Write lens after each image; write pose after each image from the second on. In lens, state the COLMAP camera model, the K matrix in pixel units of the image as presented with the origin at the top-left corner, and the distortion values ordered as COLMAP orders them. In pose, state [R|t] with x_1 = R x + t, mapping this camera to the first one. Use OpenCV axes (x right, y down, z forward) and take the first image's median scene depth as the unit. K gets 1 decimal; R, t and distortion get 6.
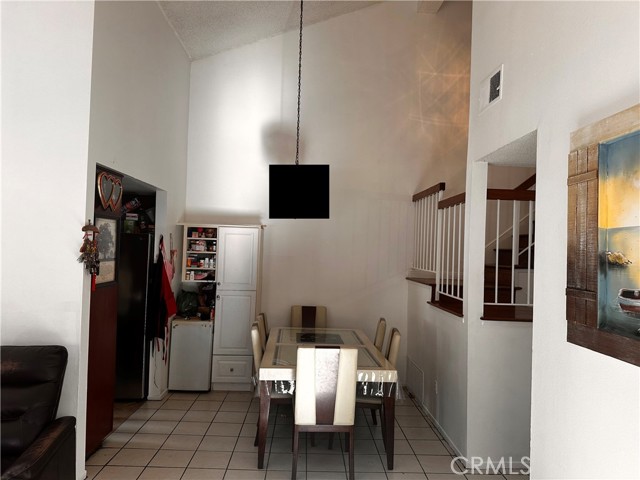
lens RADIAL K [[461.8, 0, 320.0], [0, 461.8, 240.0], [0, 0, 1]] dist [0.210744, -0.237164]
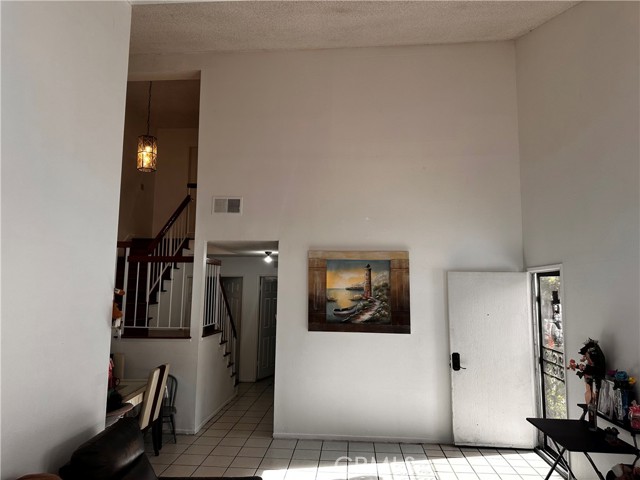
lens RADIAL K [[461.8, 0, 320.0], [0, 461.8, 240.0], [0, 0, 1]] dist [0.210744, -0.237164]
pose [[0.100759, 0.065049, 0.992782, -2.194228], [-0.029018, 0.997628, -0.062421, -0.137943], [-0.994488, -0.022519, 0.102408, 0.746057]]
